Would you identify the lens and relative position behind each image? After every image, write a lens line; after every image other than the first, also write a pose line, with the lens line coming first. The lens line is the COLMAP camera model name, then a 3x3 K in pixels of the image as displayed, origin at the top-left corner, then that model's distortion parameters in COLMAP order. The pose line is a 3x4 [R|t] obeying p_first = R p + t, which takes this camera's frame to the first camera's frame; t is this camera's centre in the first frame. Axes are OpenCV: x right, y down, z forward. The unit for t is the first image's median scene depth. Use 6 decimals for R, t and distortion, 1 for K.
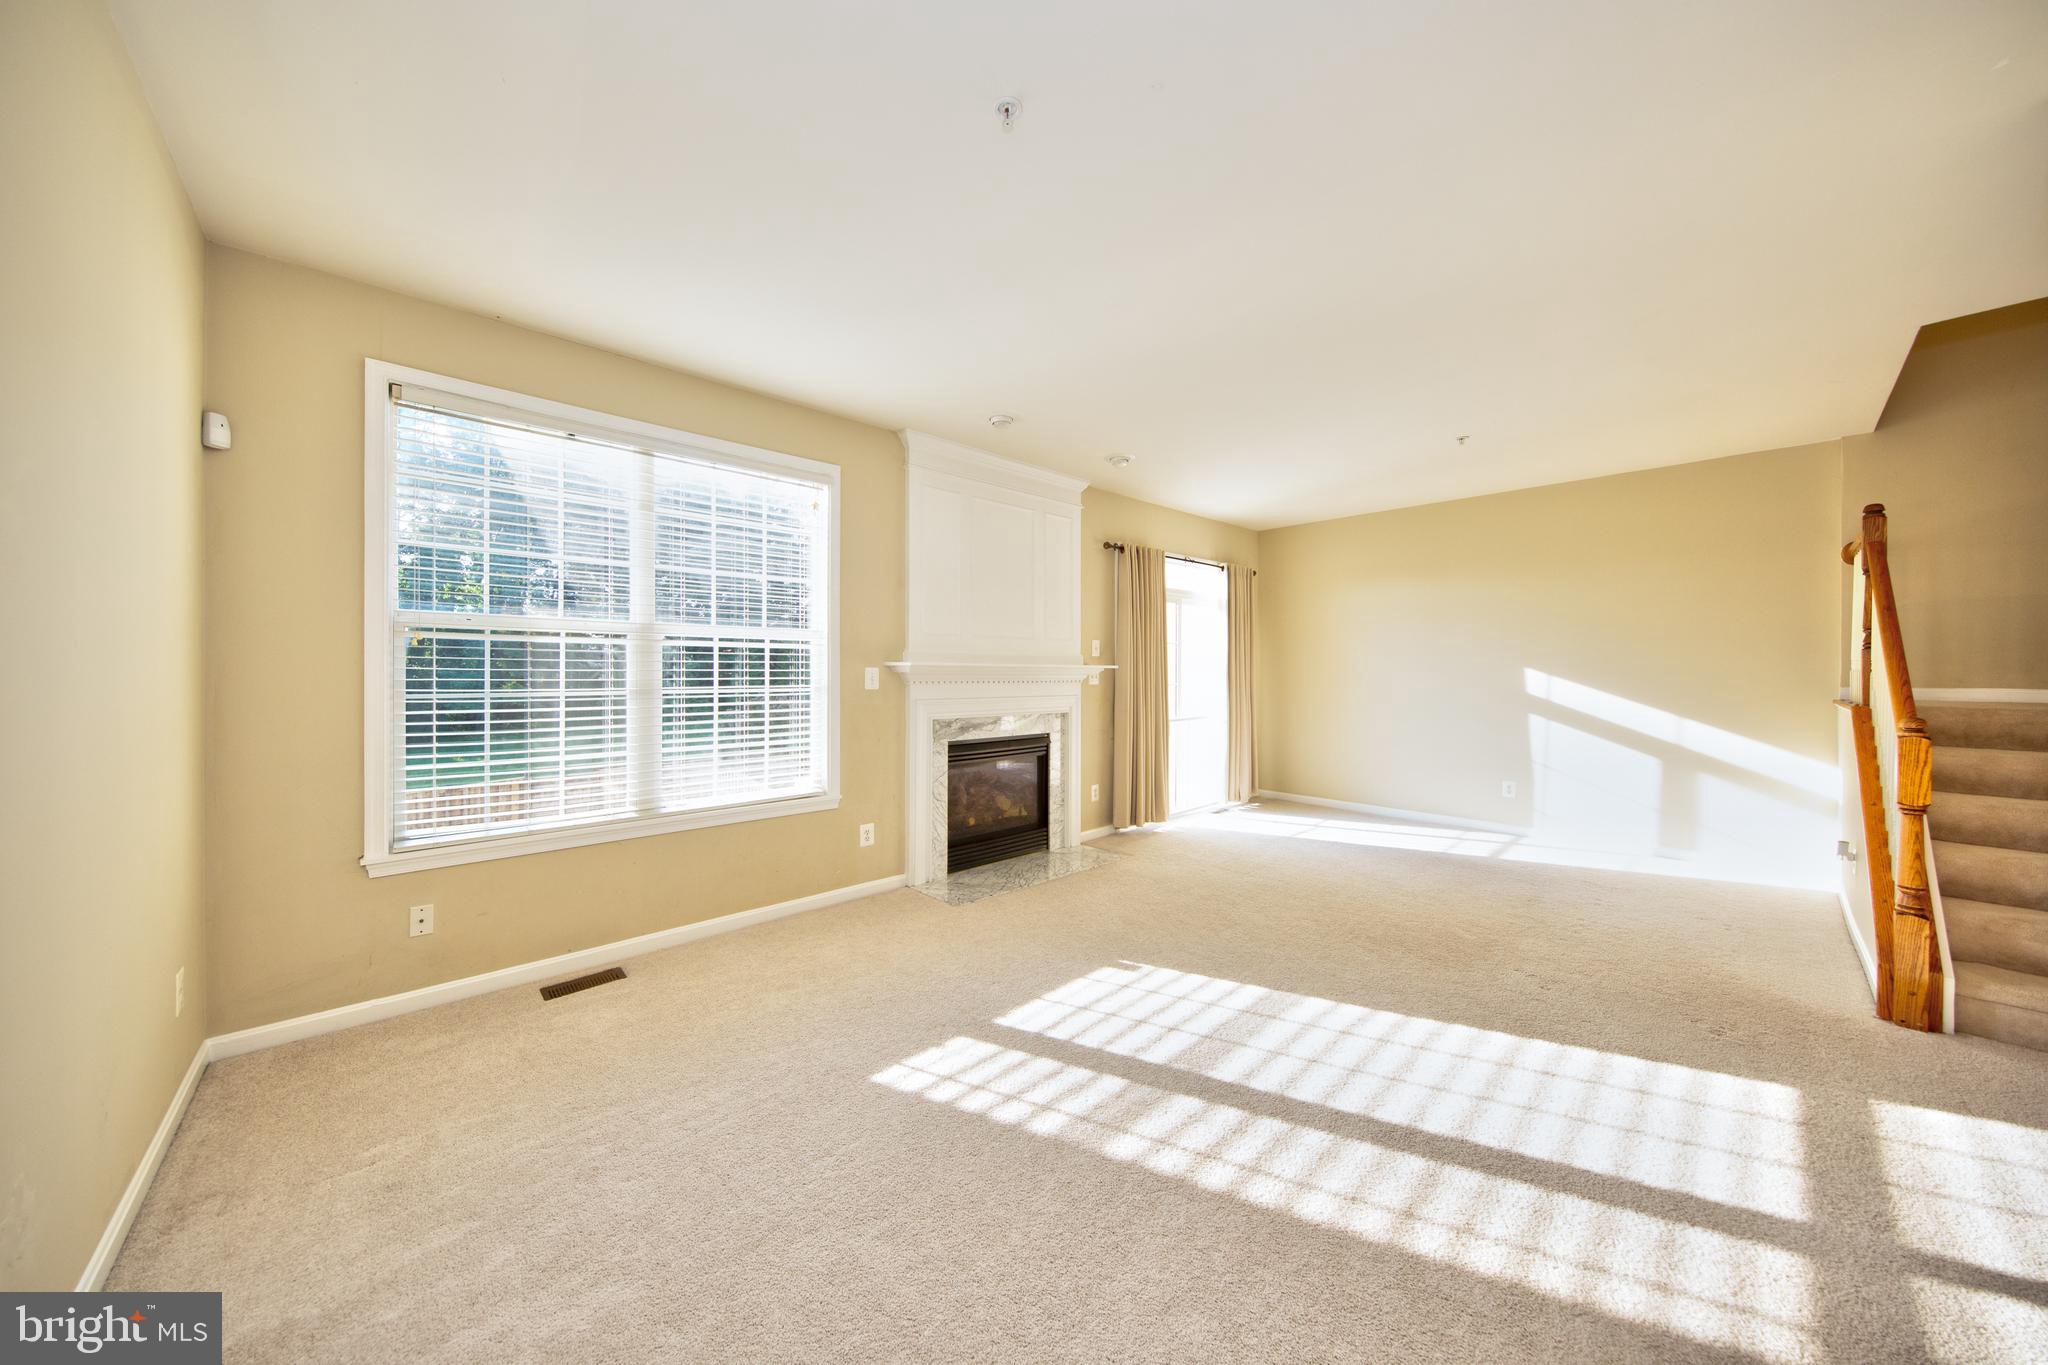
lens RADIAL K [[672.6, 0, 1031.0], [0, 672.6, 690.9], [0, 0, 1]] dist [-0.001855, -0.000318]
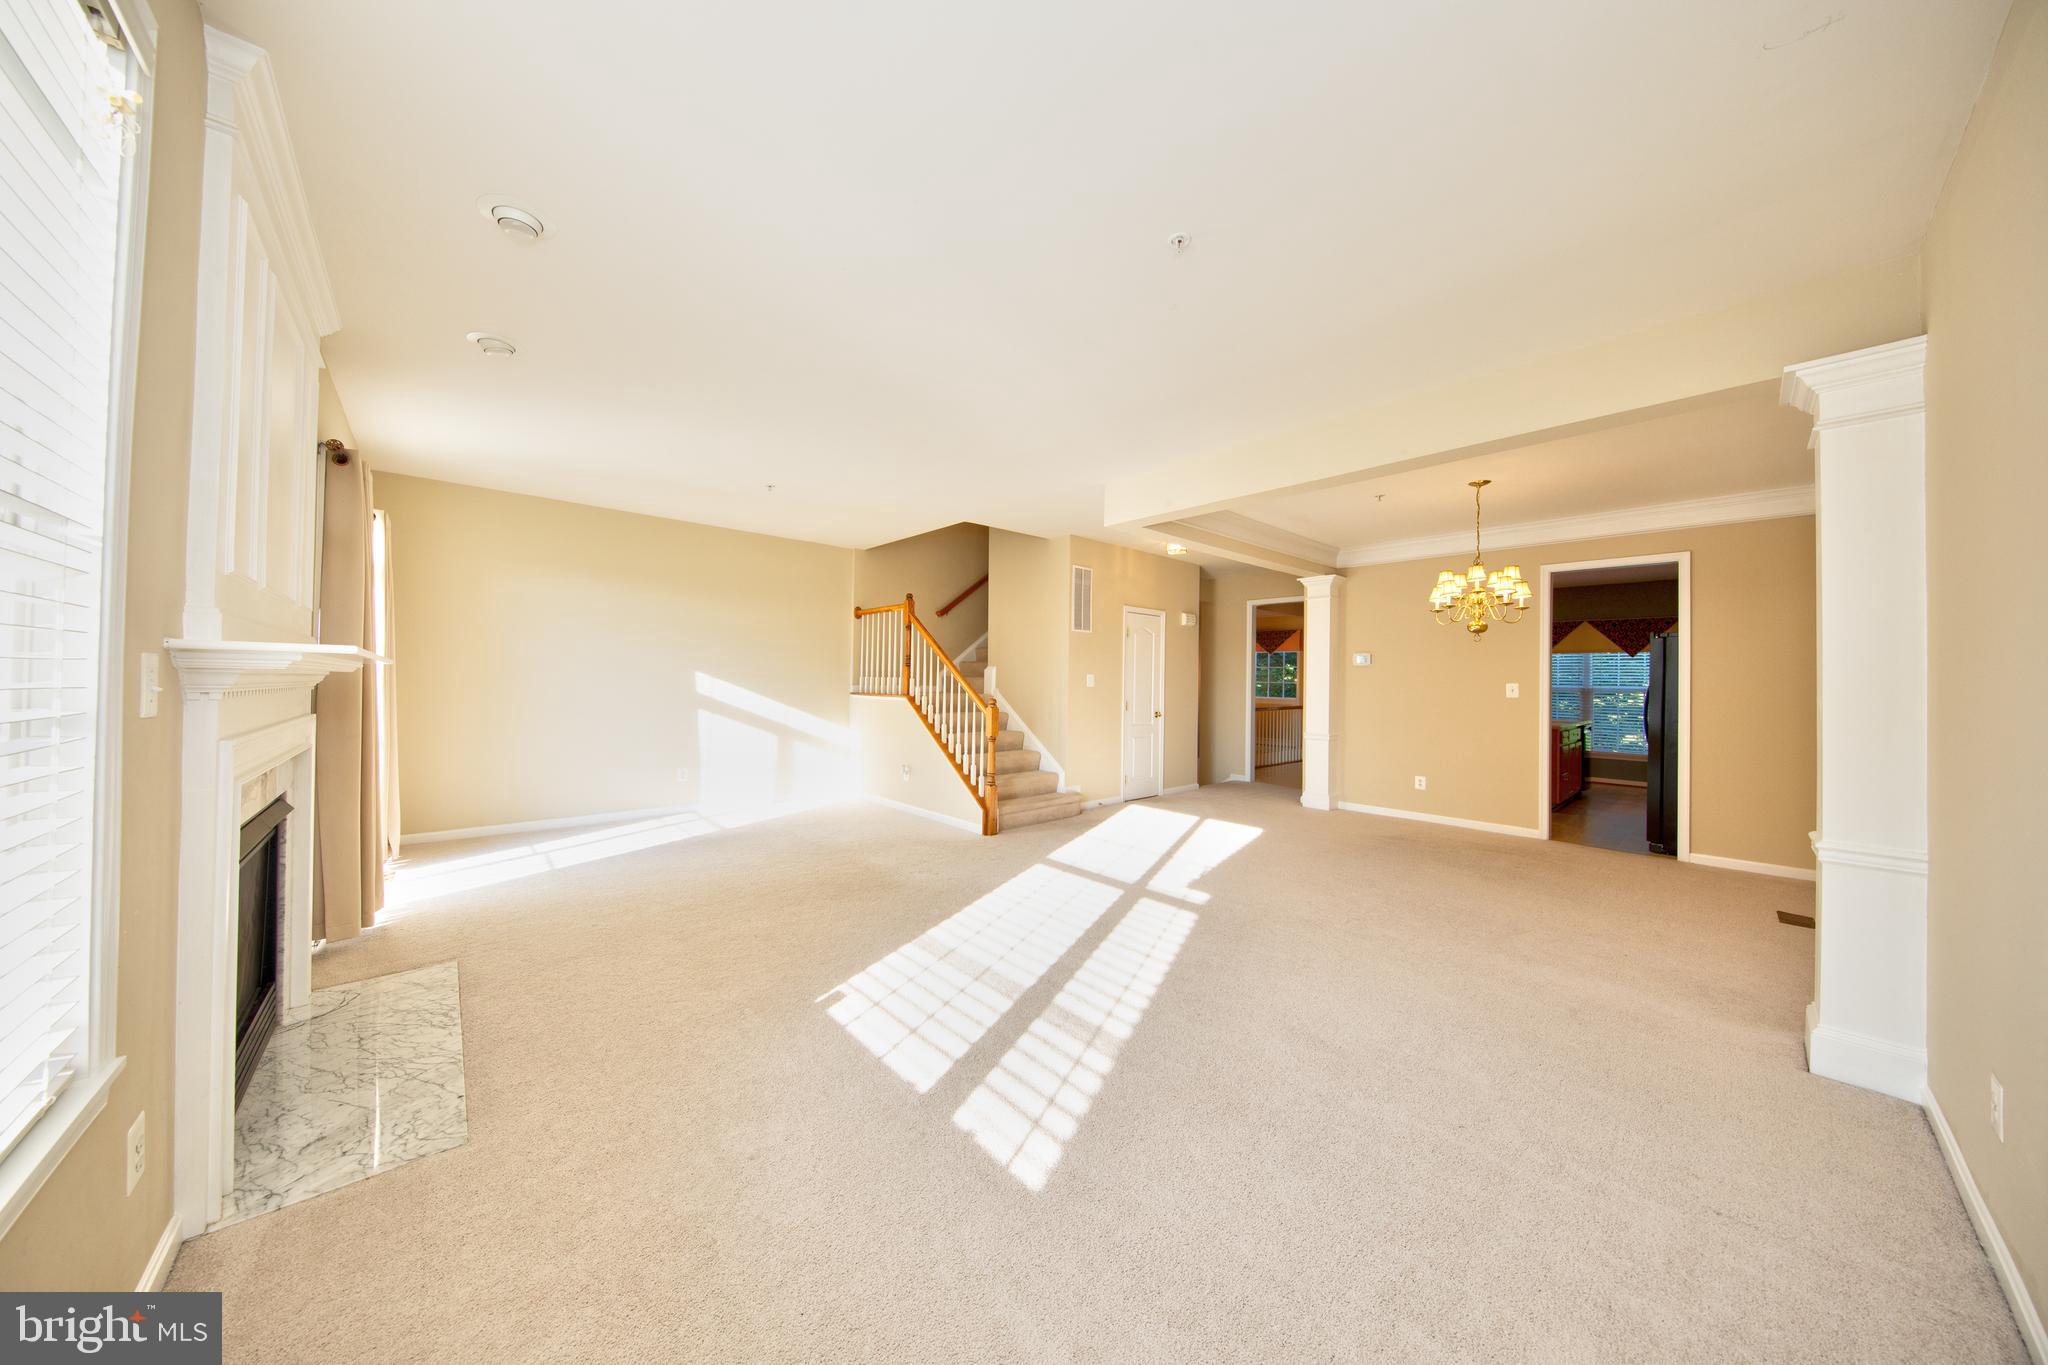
lens RADIAL K [[651.2, 0, 1004.8], [0, 651.2, 676.2], [0, 0, 1]] dist [0.005001, -0.000704]
pose [[0.026057, 0.006011, 0.999642, -0.665737], [0.015214, 0.999864, -0.006409, -0.015187], [-0.999545, 0.015375, 0.025962, 0.665825]]
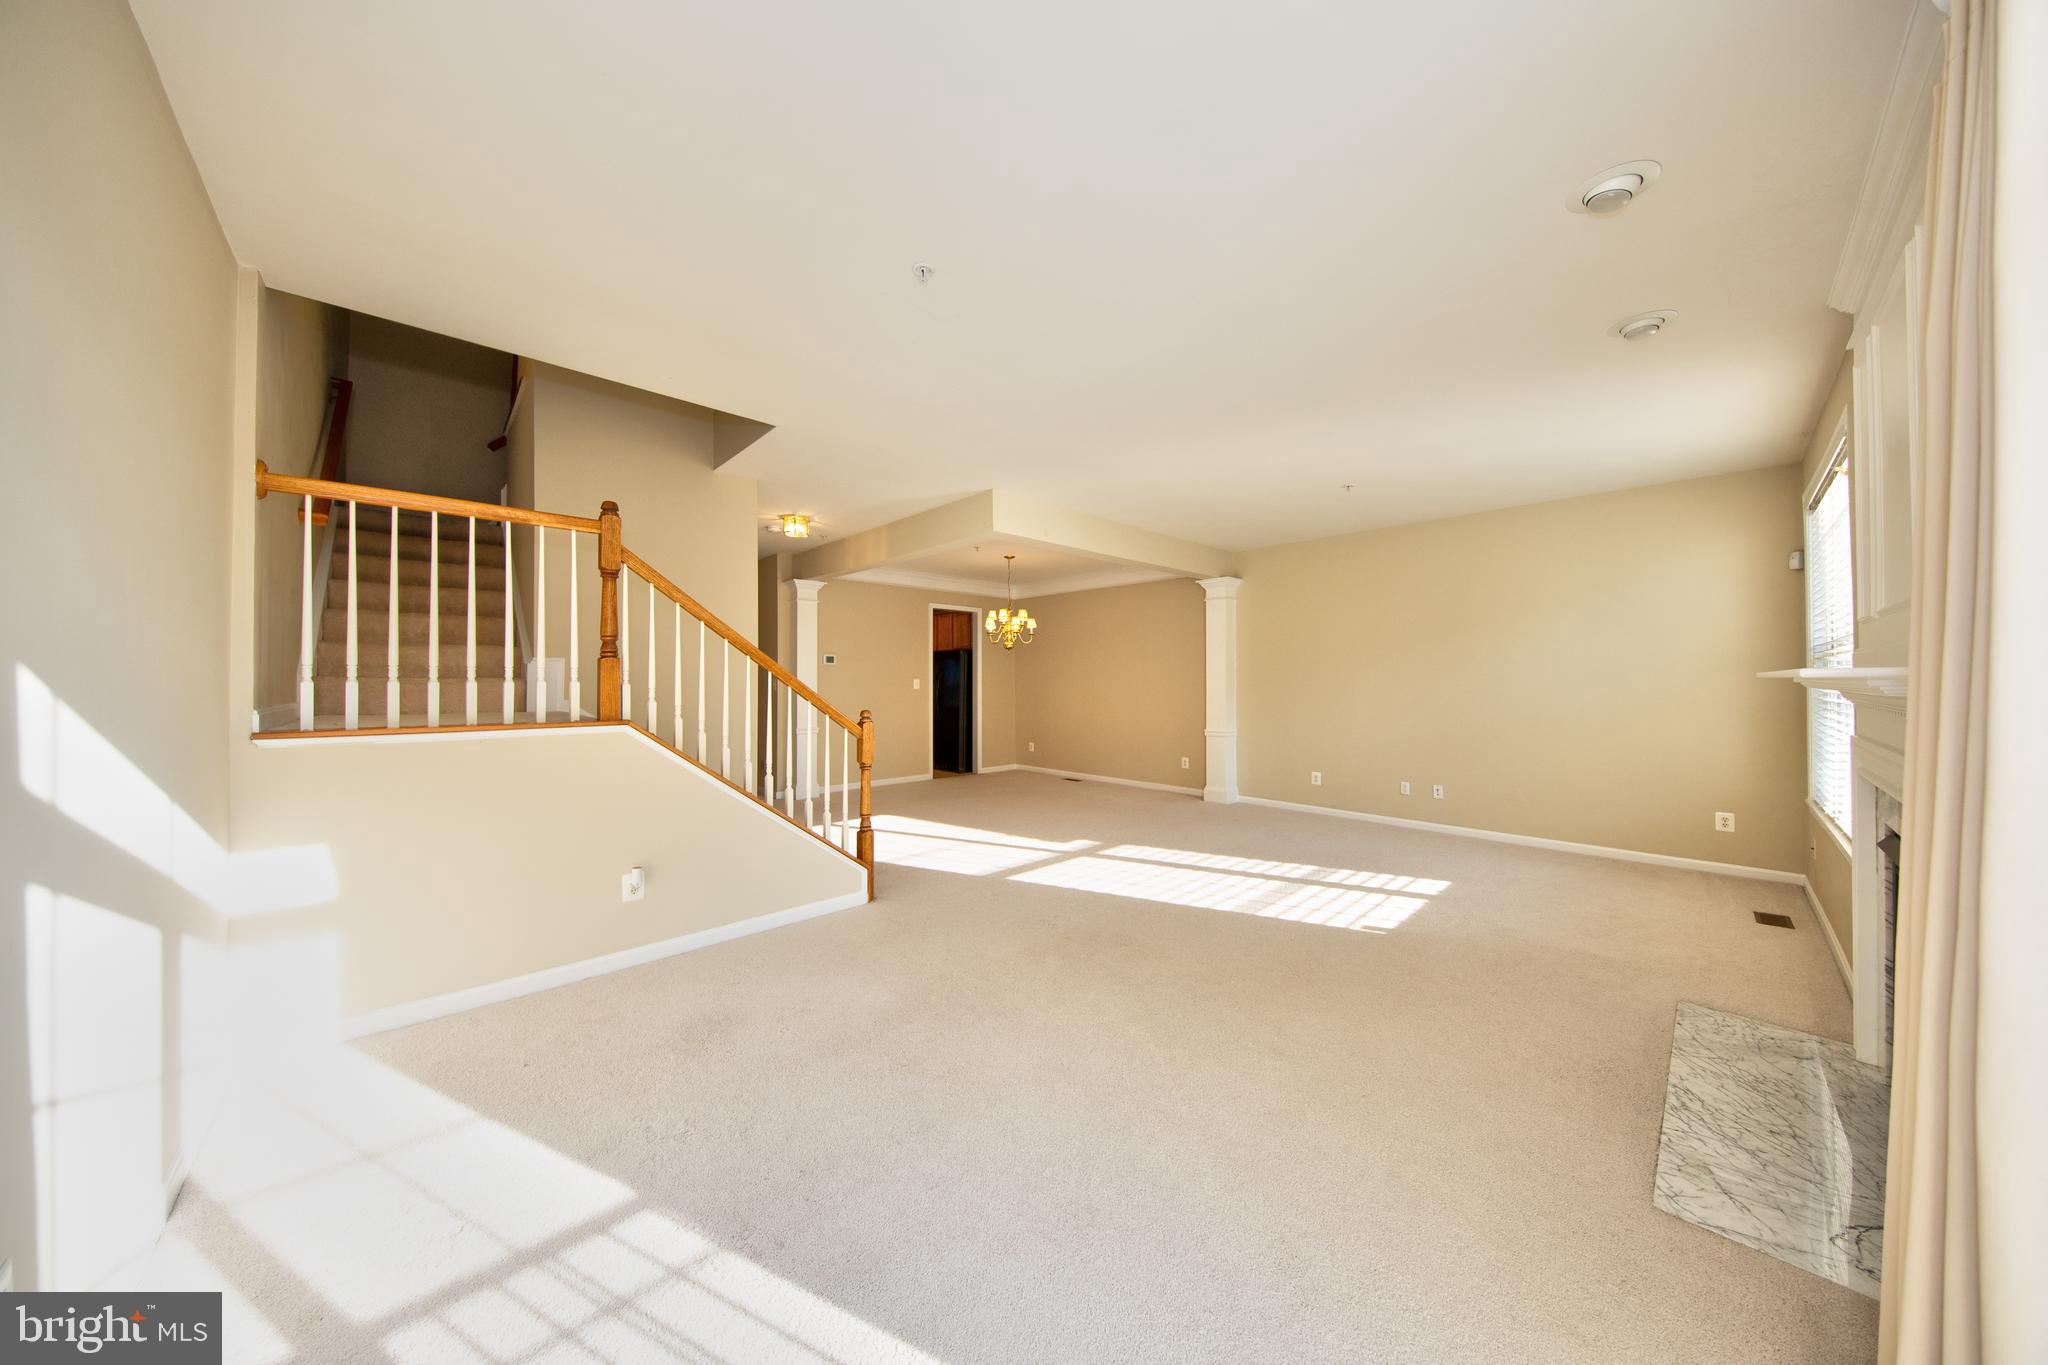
lens RADIAL K [[651.2, 0, 1028.1], [0, 651.2, 679.6], [0, 0, 1]] dist [0.005001, -0.000704]
pose [[-0.999807, -0.001330, -0.019624, 0.709109], [-0.001895, 0.999583, 0.028826, -0.060125], [0.019578, 0.028858, -0.999392, 1.933085]]
